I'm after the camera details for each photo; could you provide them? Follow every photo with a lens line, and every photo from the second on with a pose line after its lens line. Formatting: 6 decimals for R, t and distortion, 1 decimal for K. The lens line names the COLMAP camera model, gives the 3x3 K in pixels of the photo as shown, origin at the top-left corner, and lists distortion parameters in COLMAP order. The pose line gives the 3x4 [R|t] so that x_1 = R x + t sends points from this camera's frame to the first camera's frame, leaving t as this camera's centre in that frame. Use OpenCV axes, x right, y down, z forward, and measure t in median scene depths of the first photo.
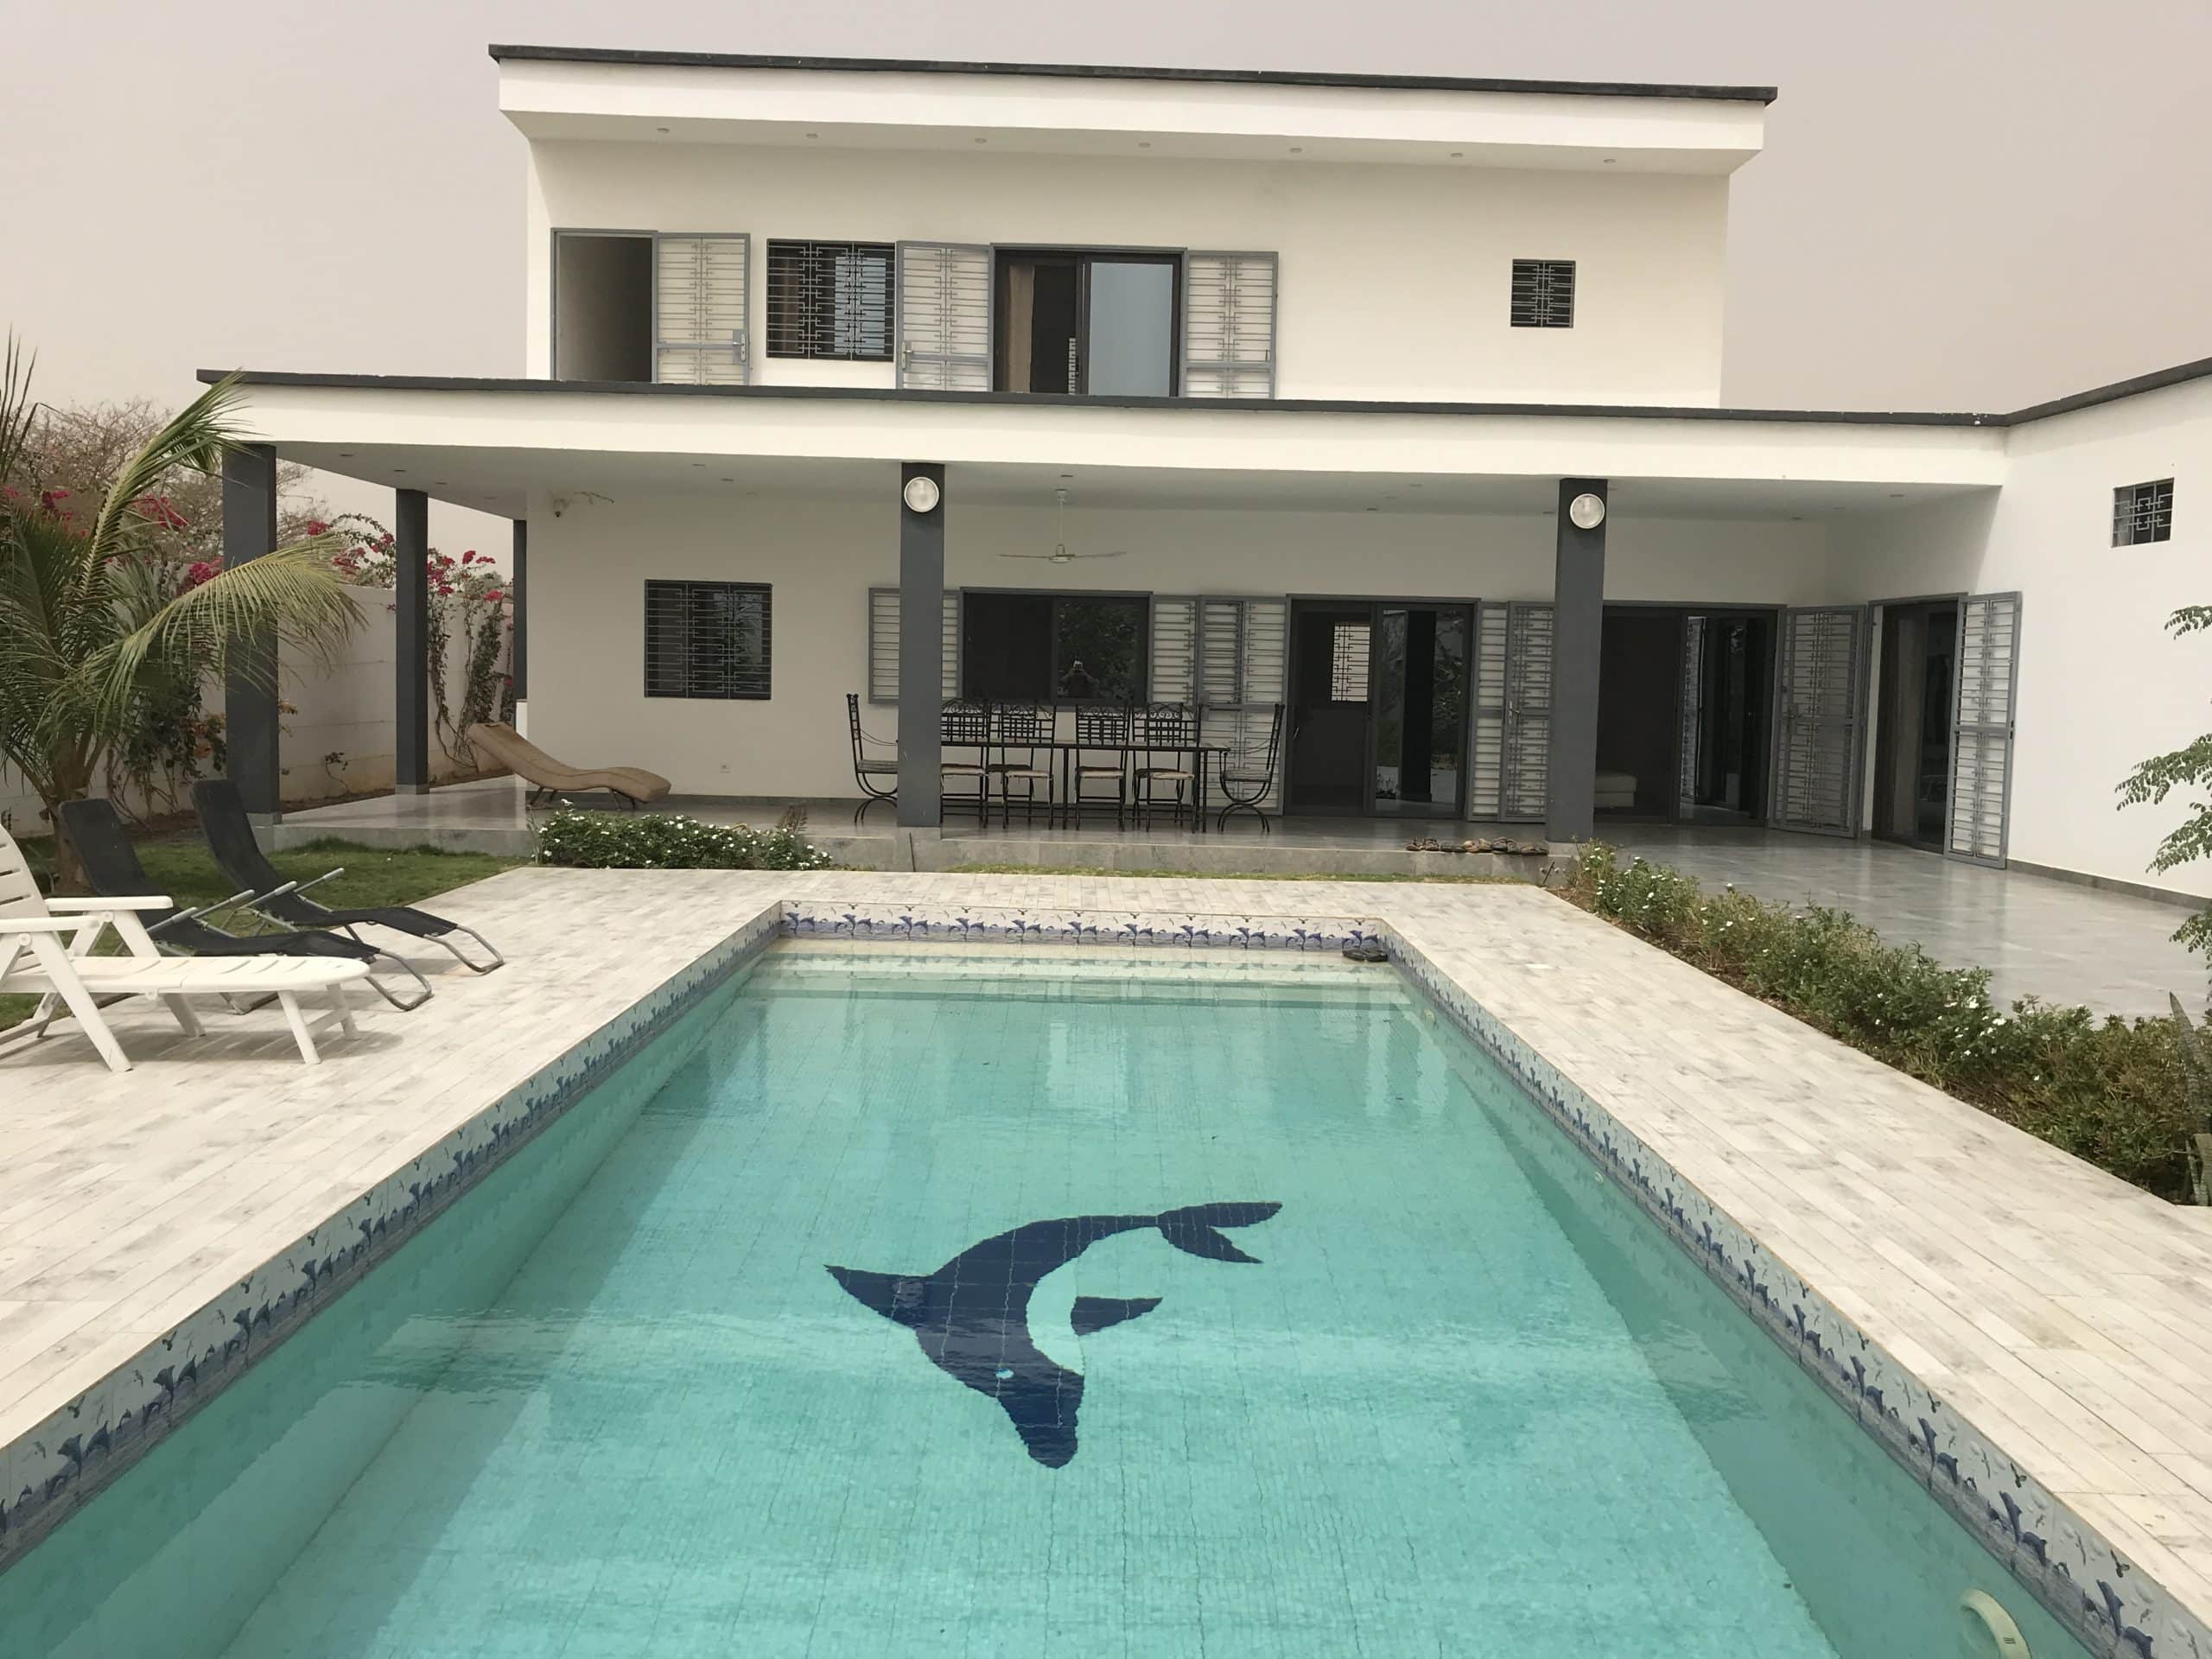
lens RADIAL K [[1845.9, 0, 1106.0], [0, 1845.9, 829.5], [0, 0, 1]] dist [0.051142, -0.001814]
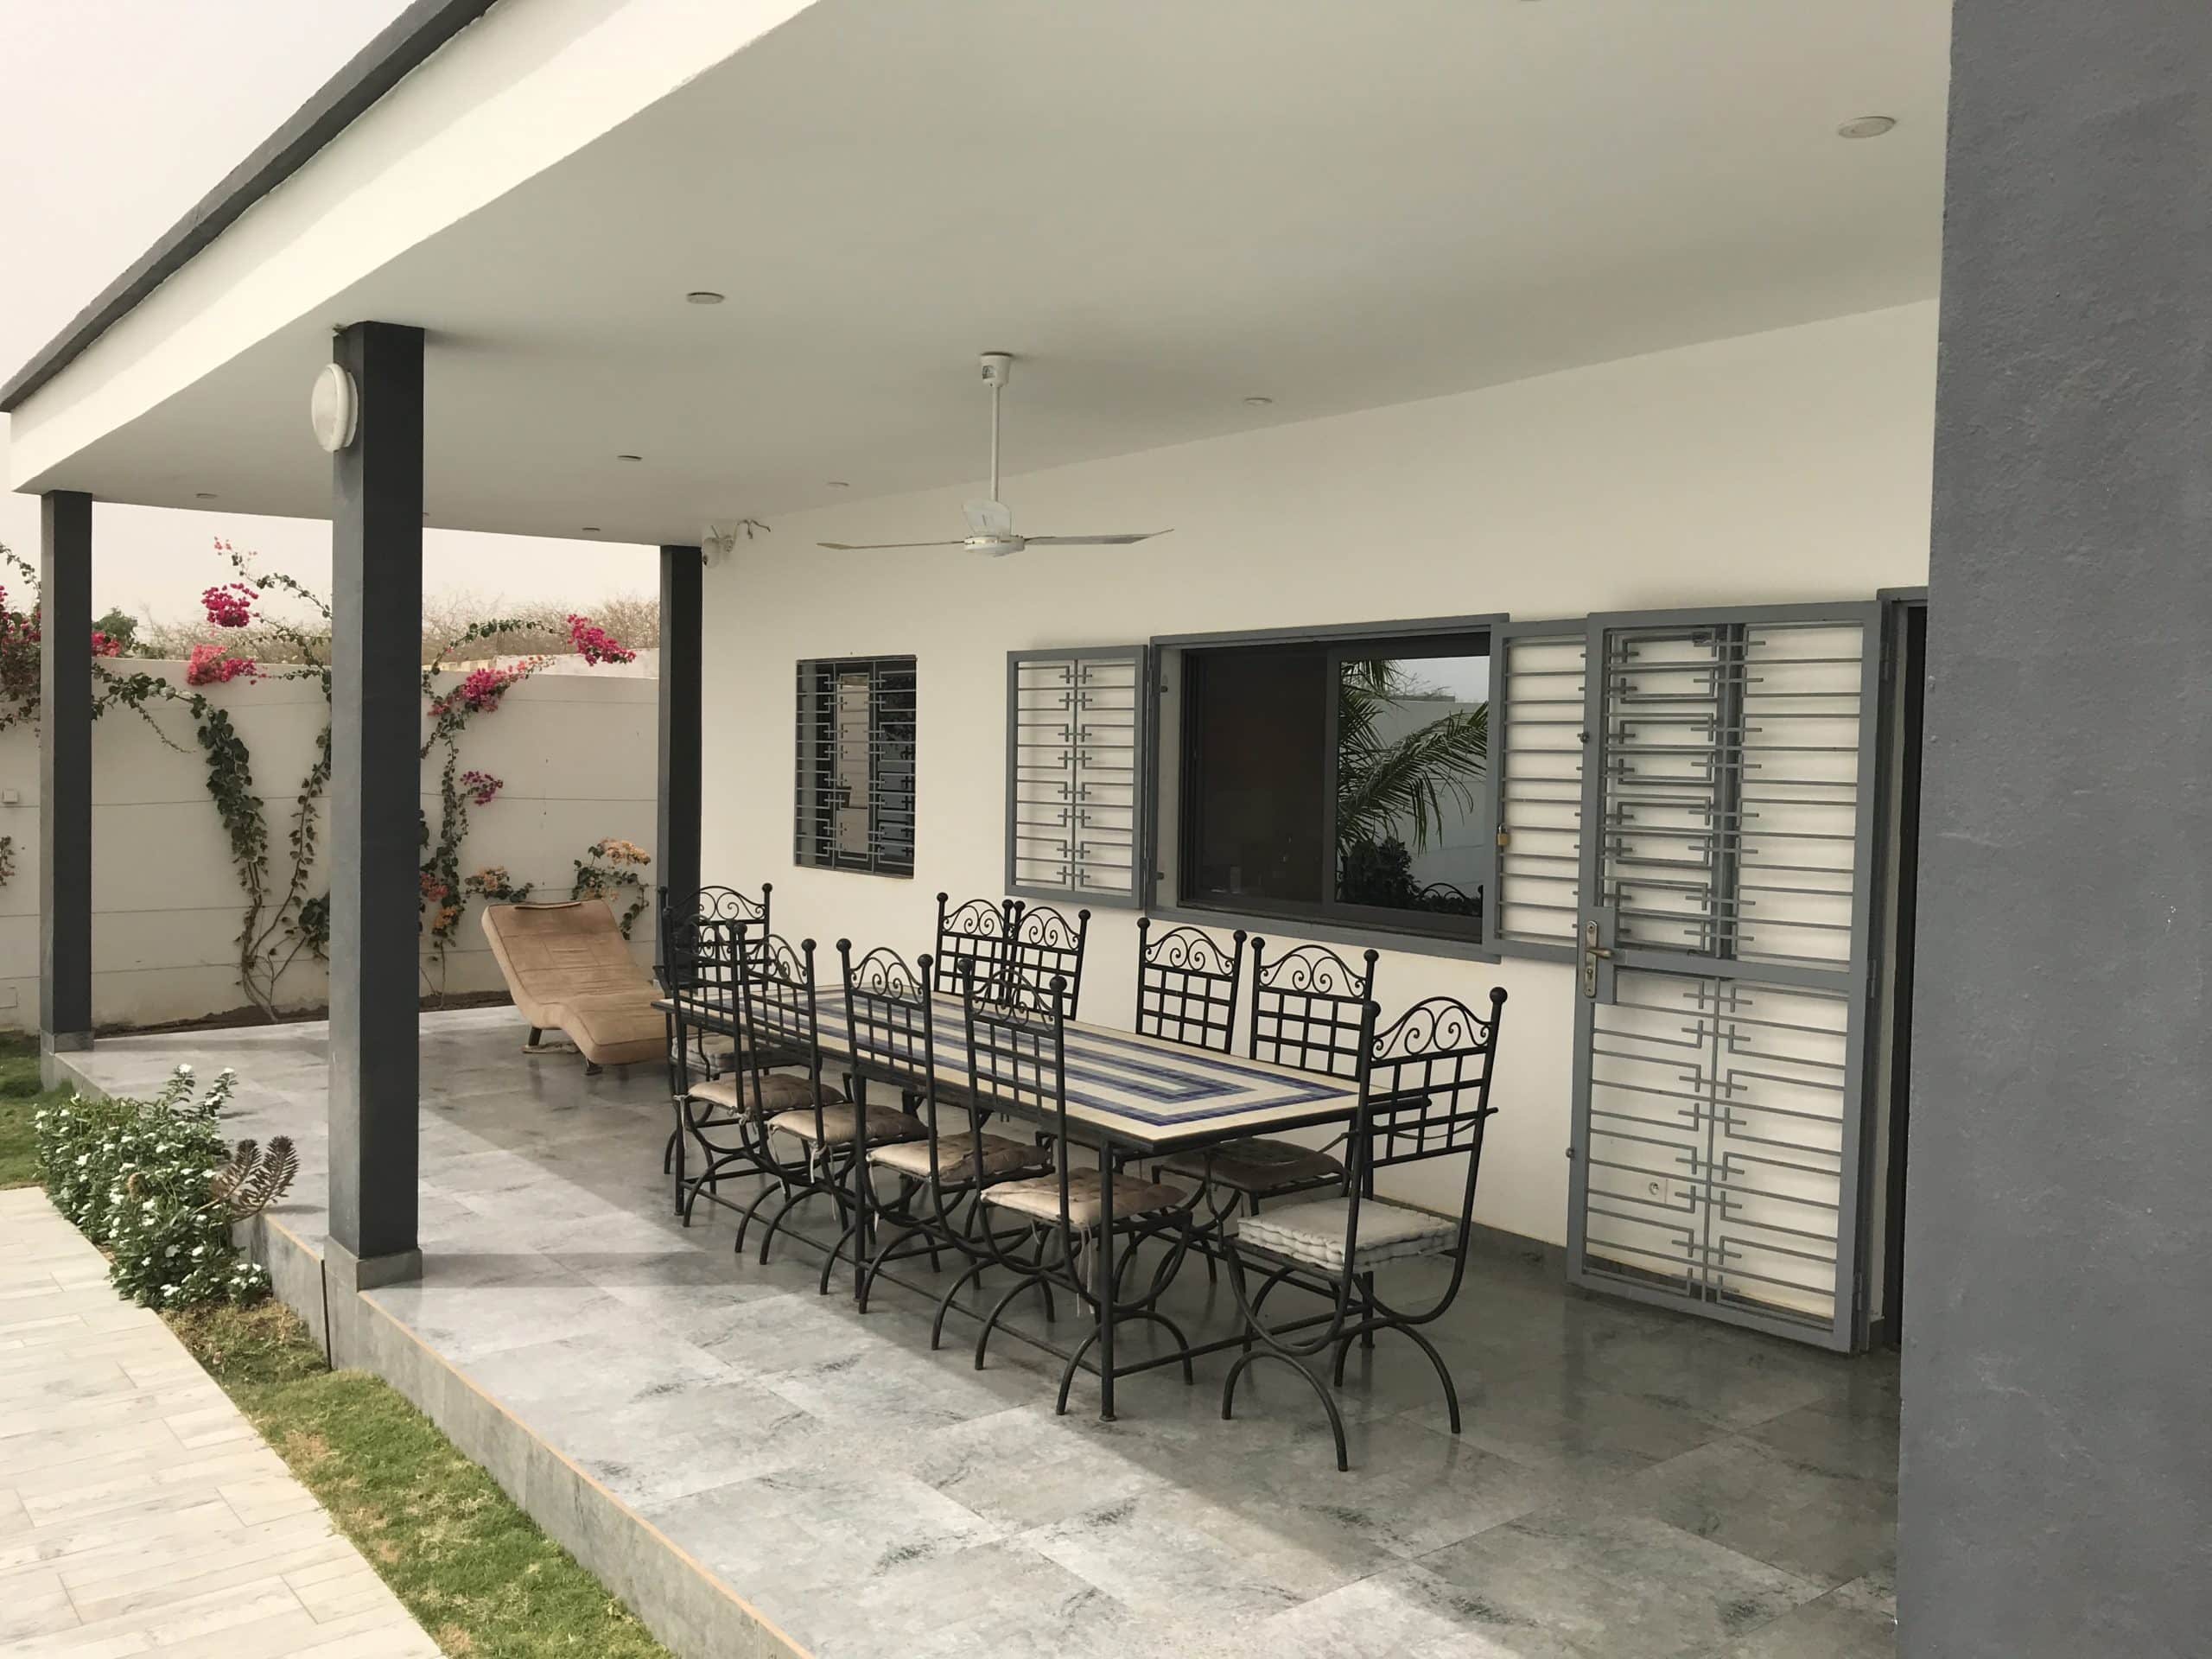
lens RADIAL K [[1845.9, 0, 1106.0], [0, 1845.9, 829.5], [0, 0, 1]] dist [0.051142, -0.001814]
pose [[0.592016, 0.022734, -0.805605, 0.261281], [-0.067594, 0.997481, -0.021525, -0.075839], [0.803086, 0.067197, 0.592062, 0.734635]]
